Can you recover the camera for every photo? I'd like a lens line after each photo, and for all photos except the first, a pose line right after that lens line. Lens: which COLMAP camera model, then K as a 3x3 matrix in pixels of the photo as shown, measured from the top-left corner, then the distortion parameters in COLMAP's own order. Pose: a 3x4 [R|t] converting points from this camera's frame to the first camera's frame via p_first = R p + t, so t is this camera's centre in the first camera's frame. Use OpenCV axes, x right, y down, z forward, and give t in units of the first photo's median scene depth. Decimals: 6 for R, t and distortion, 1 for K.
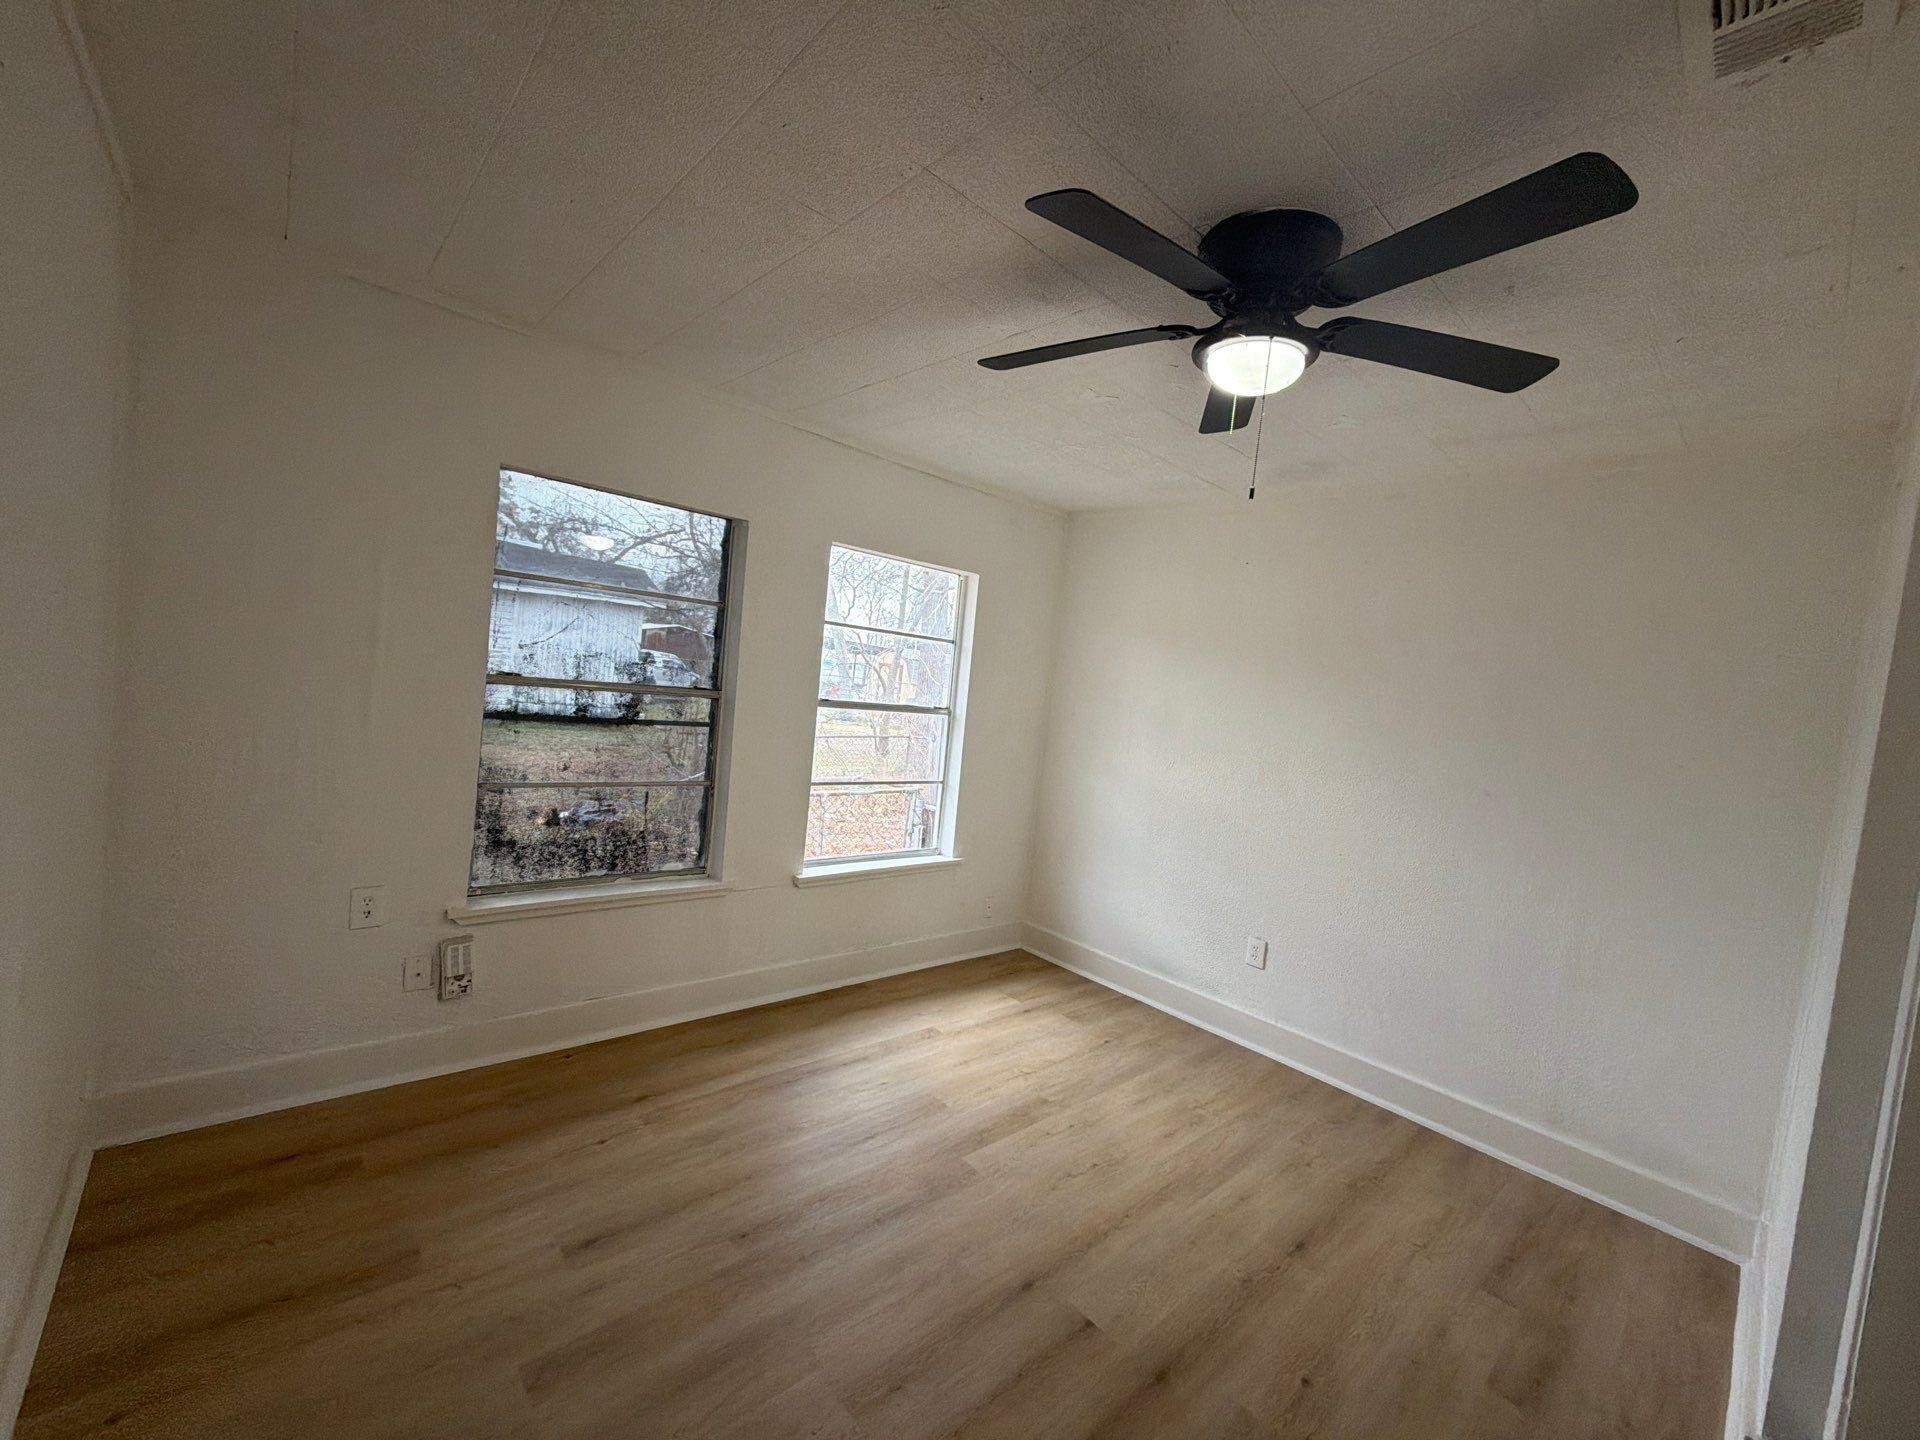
lens RADIAL K [[774.4, 0, 953.7], [0, 774.4, 721.2], [0, 0, 1]] dist [0.008034, 0.000299]
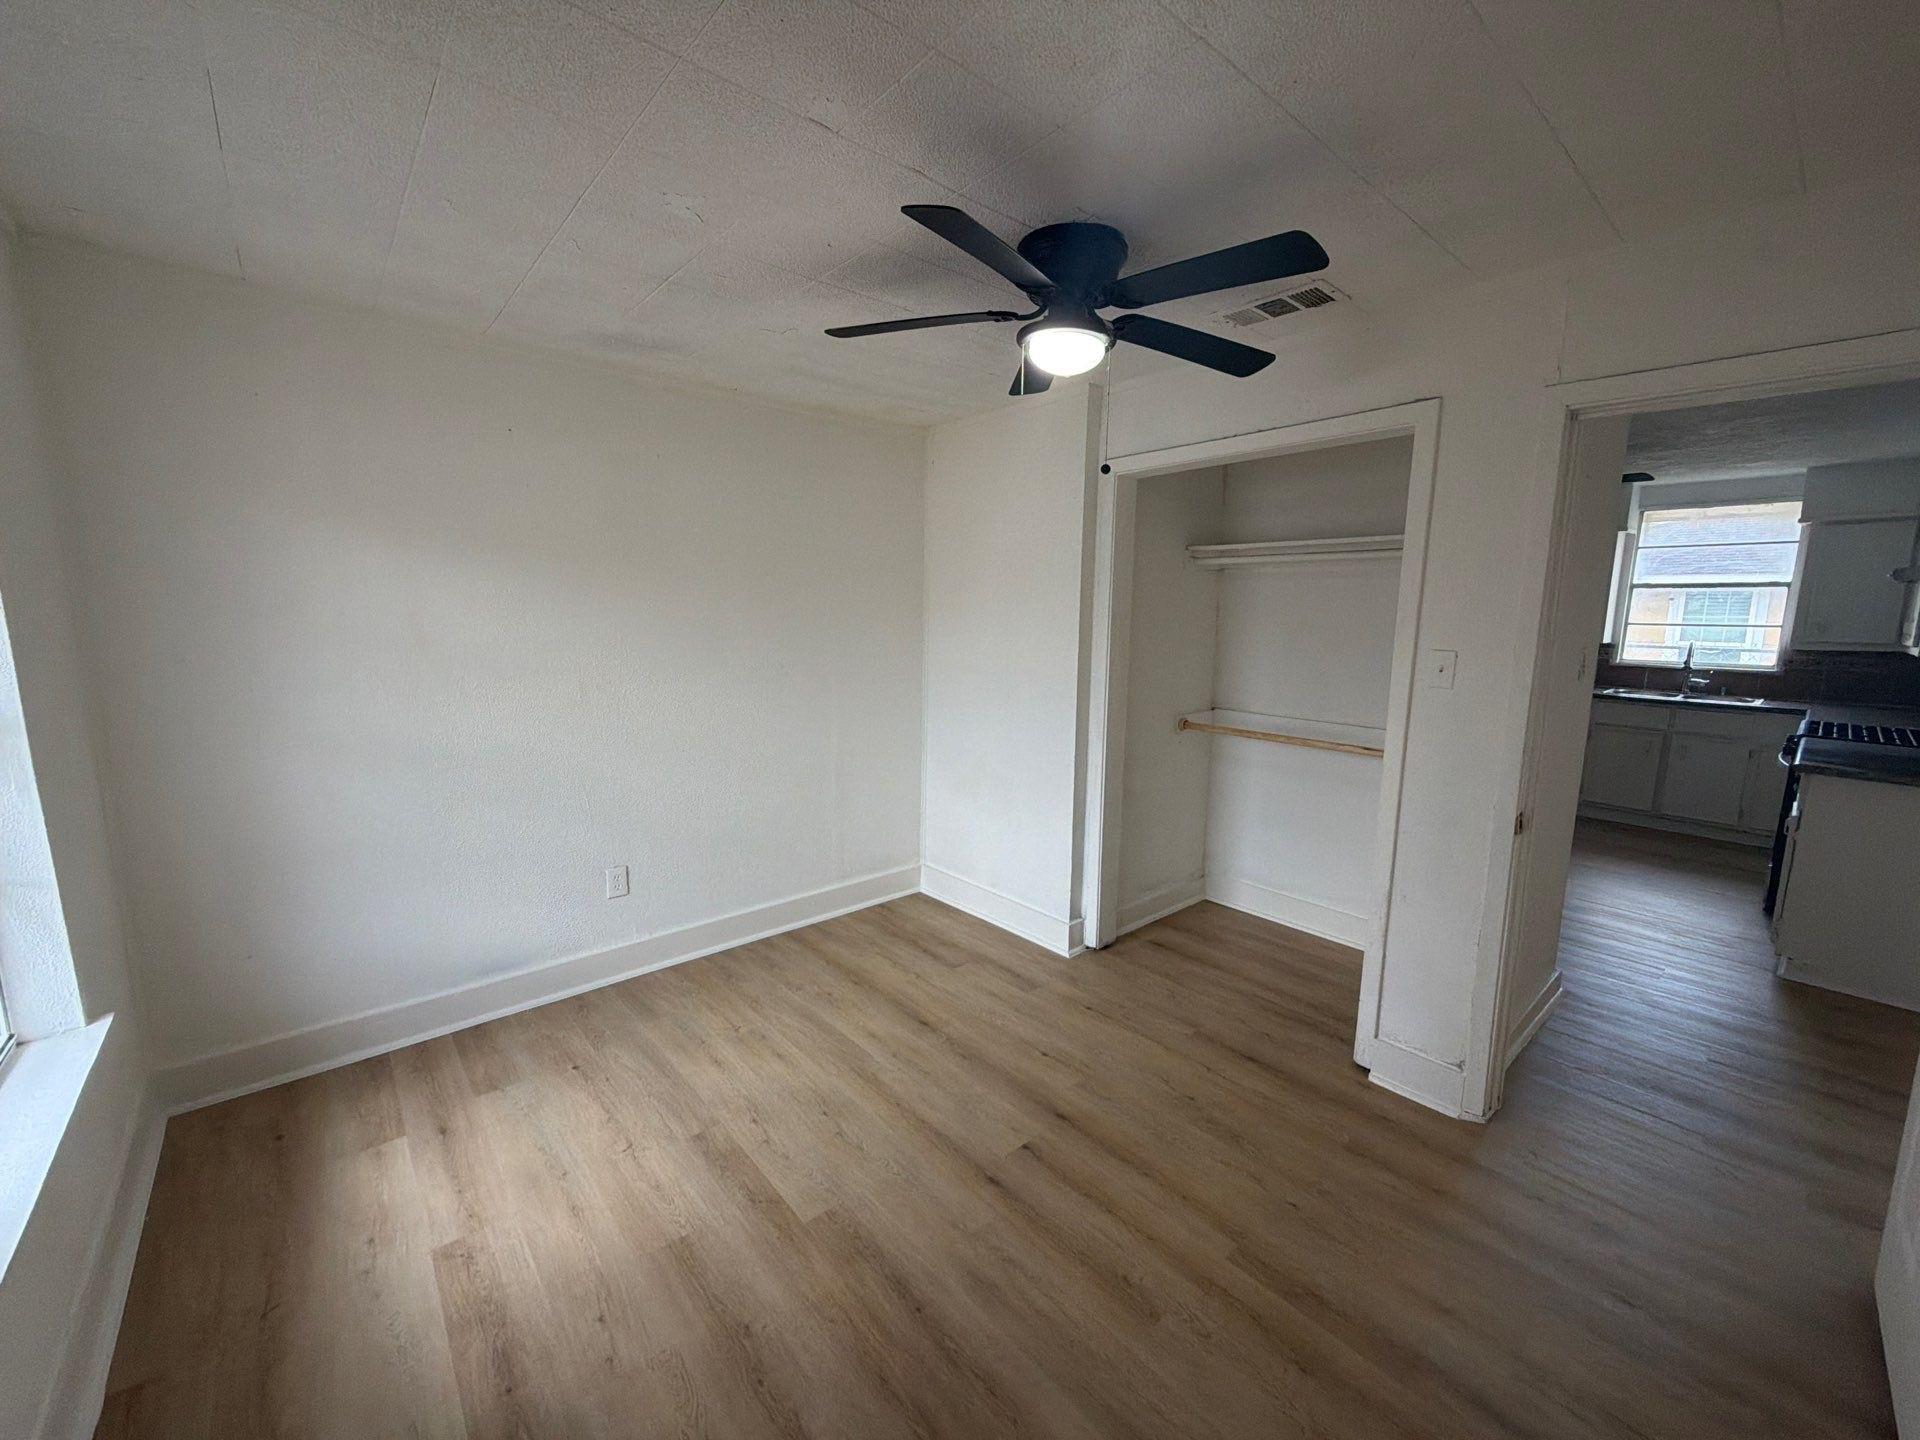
lens RADIAL K [[774.4, 0, 962.4], [0, 774.4, 724.6], [0, 0, 1]] dist [0.008034, 0.000299]
pose [[0.011732, -0.252168, 0.967612, -0.537104], [0.039408, 0.967044, 0.251542, -0.118638], [-0.999154, 0.035181, 0.021283, 0.663008]]
